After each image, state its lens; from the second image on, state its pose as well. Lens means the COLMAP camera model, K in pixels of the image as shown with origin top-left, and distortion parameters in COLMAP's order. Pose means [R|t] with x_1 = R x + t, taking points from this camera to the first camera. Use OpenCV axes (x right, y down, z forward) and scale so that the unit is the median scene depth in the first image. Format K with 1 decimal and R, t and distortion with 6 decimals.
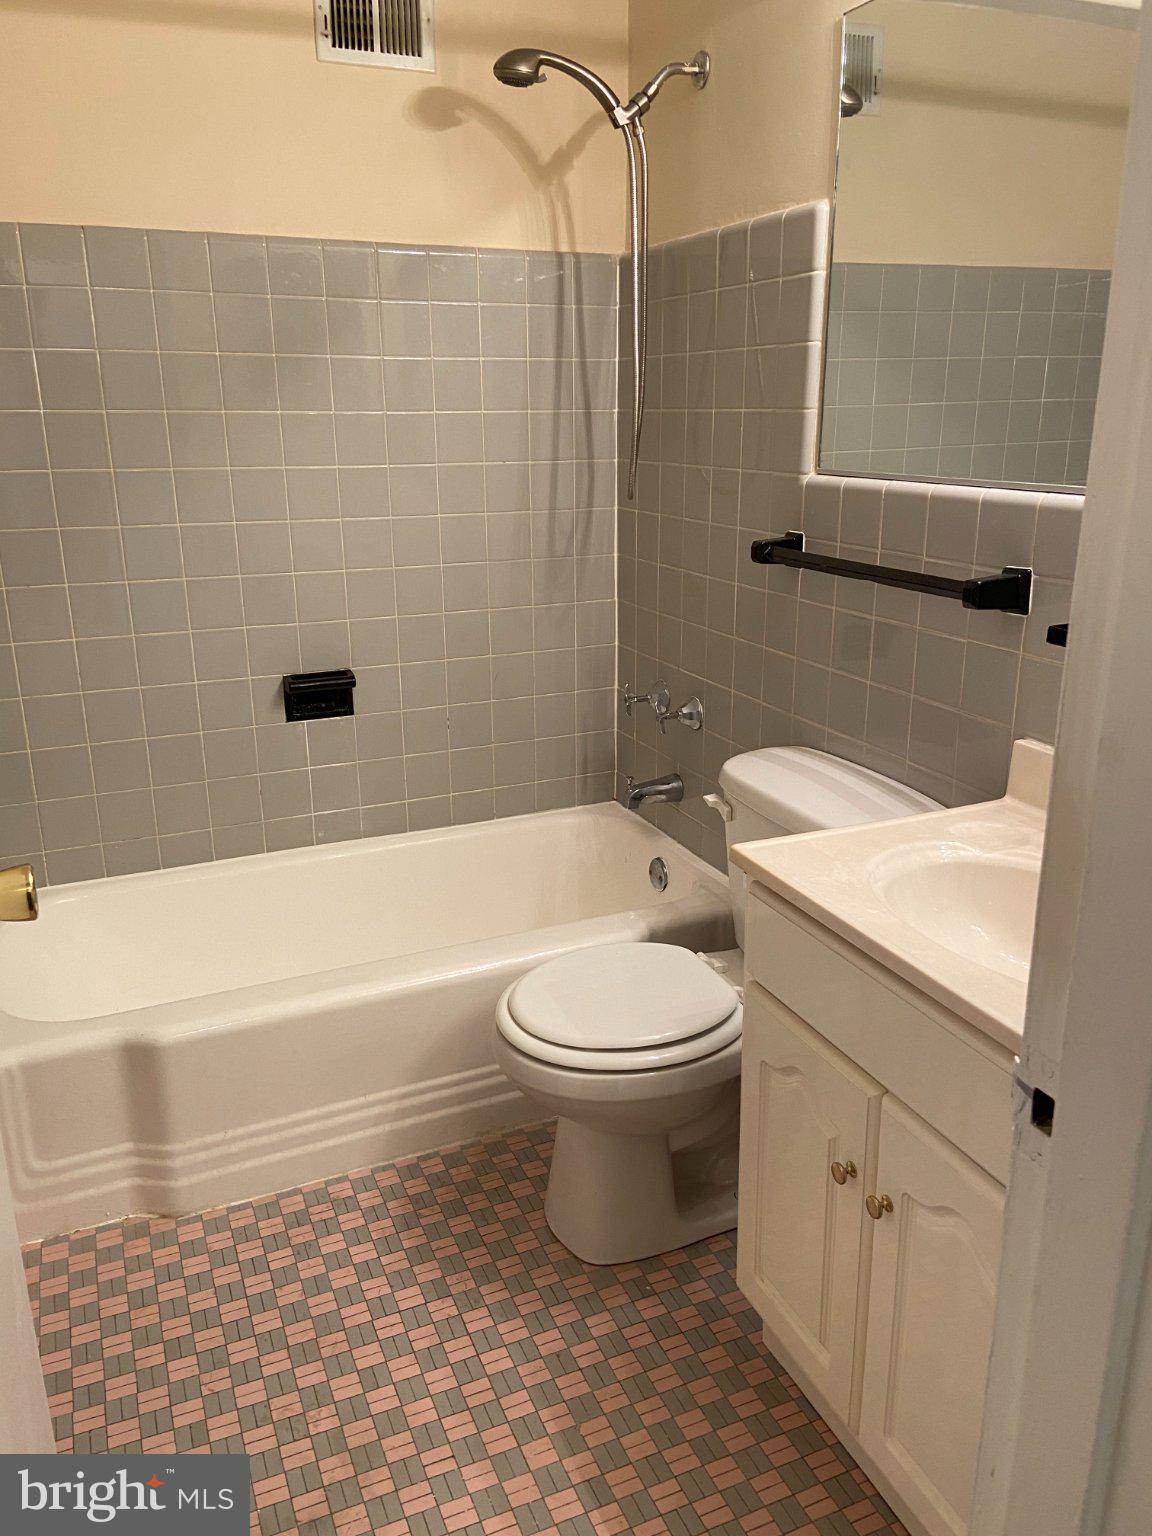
lens RADIAL K [[1162.7, 0, 571.3], [0, 1162.7, 758.6], [0, 0, 1]] dist [0.011415, -0.003027]
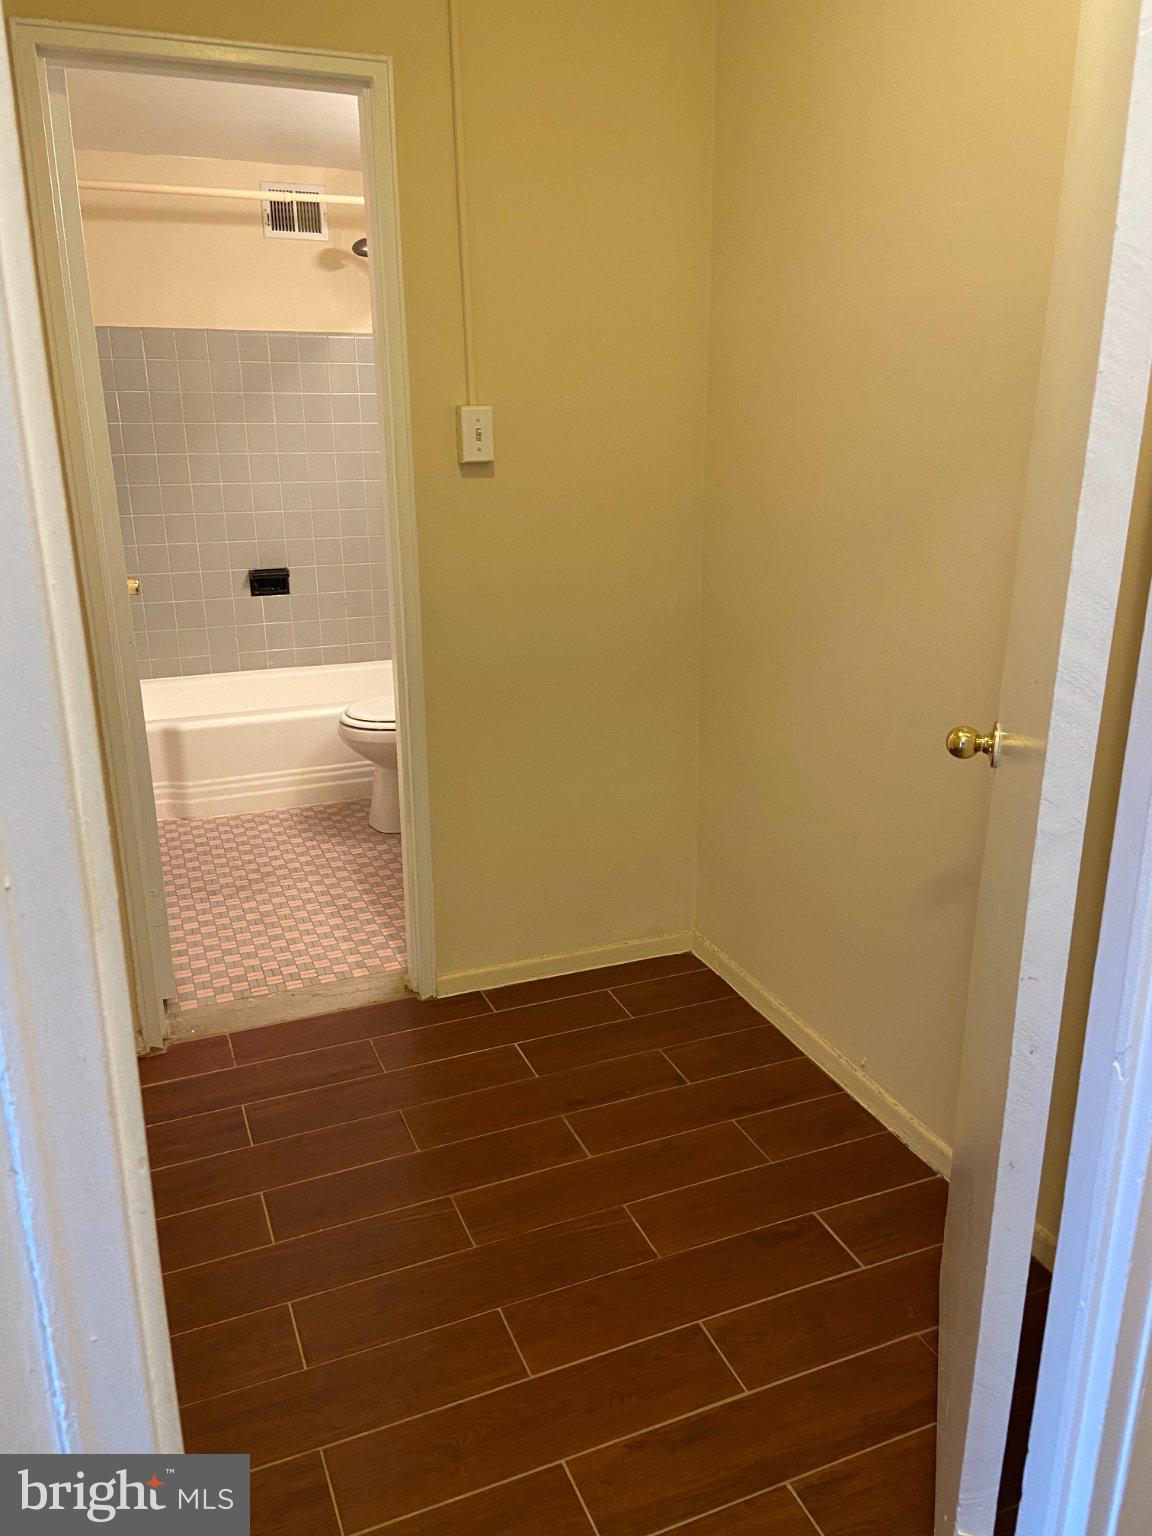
lens RADIAL K [[1162.7, 0, 583.0], [0, 1162.7, 775.2], [0, 0, 1]] dist [0.011415, -0.003027]
pose [[0.999905, 0.003613, -0.013303, 0.385462], [-0.003419, 0.999888, 0.014541, 0.284173], [0.013354, -0.014494, 0.999806, -1.051047]]
